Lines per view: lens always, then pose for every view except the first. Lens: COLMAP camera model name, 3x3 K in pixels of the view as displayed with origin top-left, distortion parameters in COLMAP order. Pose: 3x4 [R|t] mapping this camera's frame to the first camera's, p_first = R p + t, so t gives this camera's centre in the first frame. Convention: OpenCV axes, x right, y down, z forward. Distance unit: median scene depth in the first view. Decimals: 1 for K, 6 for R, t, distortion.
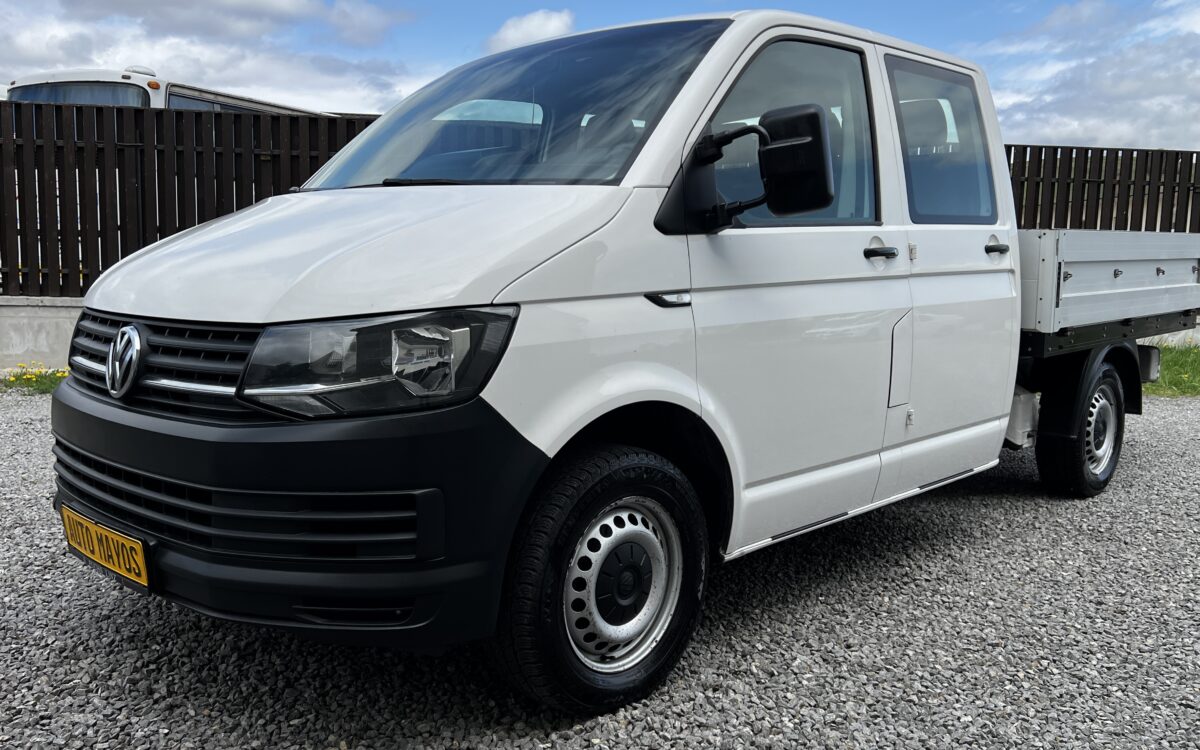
lens RADIAL K [[1002.5, 0, 598.2], [0, 1002.5, 378.4], [0, 0, 1]] dist [0.057257, -0.056022]
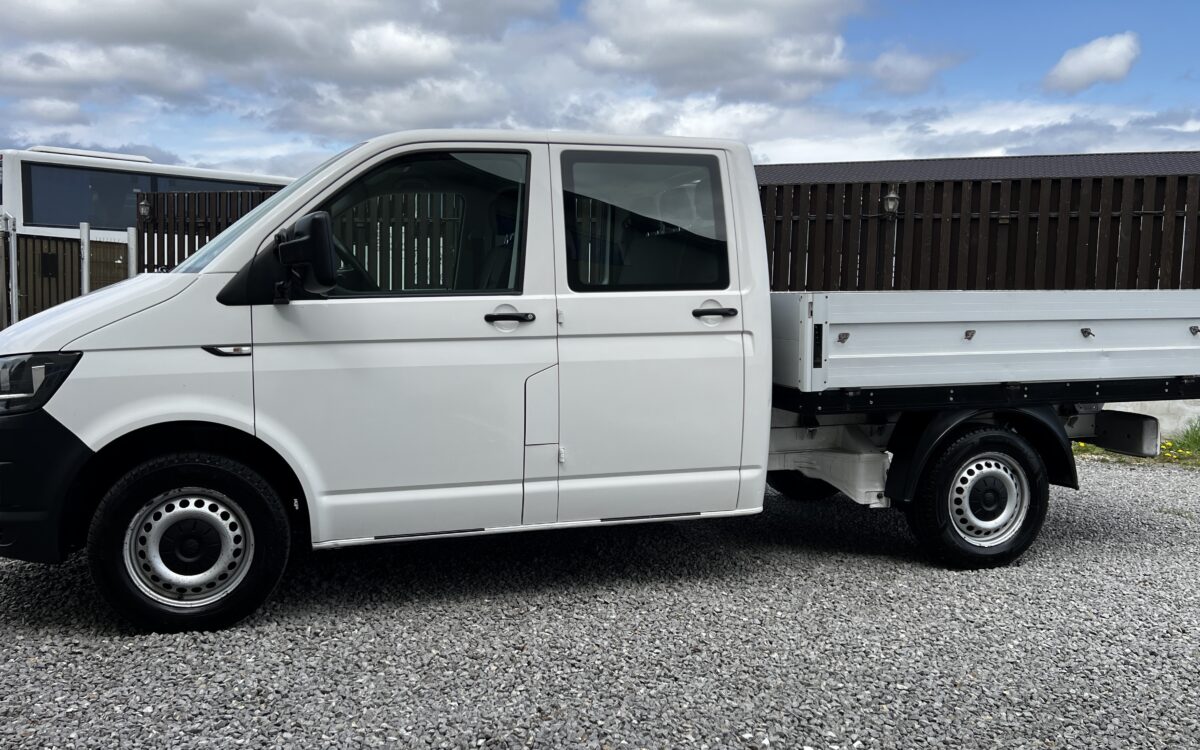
lens RADIAL K [[1002.5, 0, 630.5], [0, 1002.5, 375.5], [0, 0, 1]] dist [0.057257, -0.056022]
pose [[0.879793, 0.035160, -0.474054, 1.206274], [-0.056336, 0.997945, -0.030539, -0.030790], [0.472006, 0.053574, 0.879966, 0.009534]]
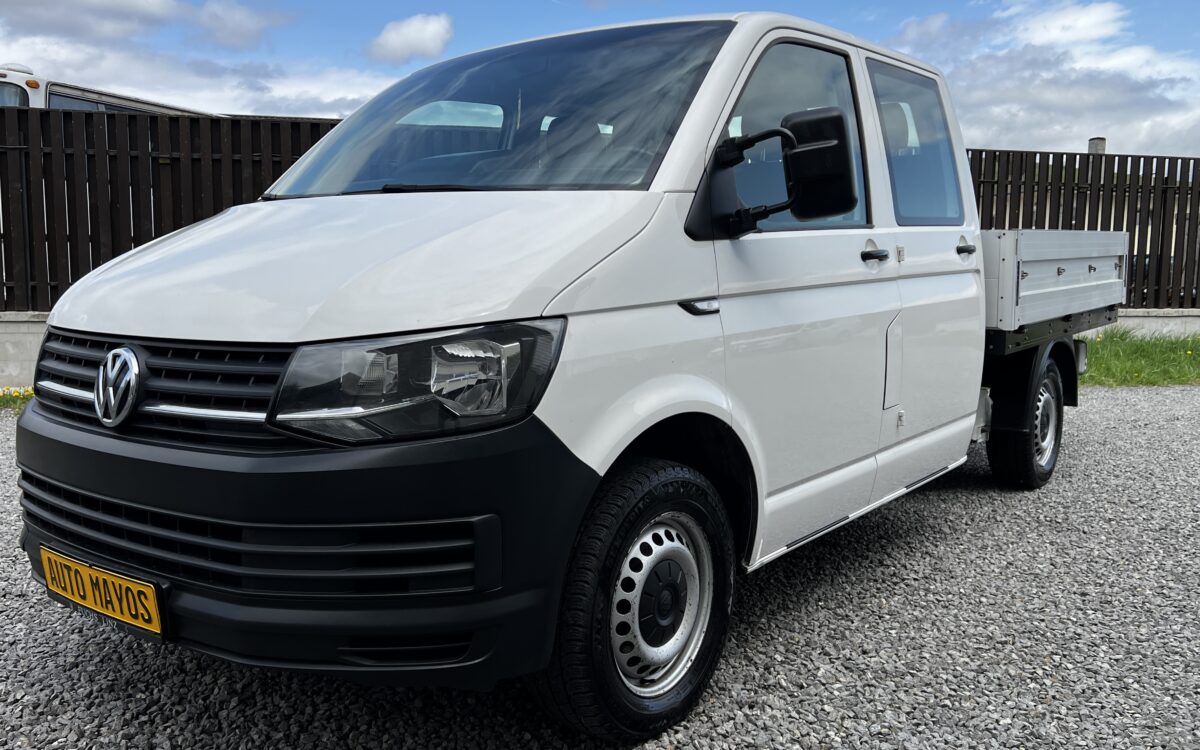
lens RADIAL K [[1002.5, 0, 594.2], [0, 1002.5, 372.5], [0, 0, 1]] dist [0.057257, -0.056022]
pose [[0.993784, -0.025745, 0.108310, -0.132605], [0.026556, 0.999629, -0.006053, -0.011928], [-0.108114, 0.008892, 0.994099, 0.044421]]
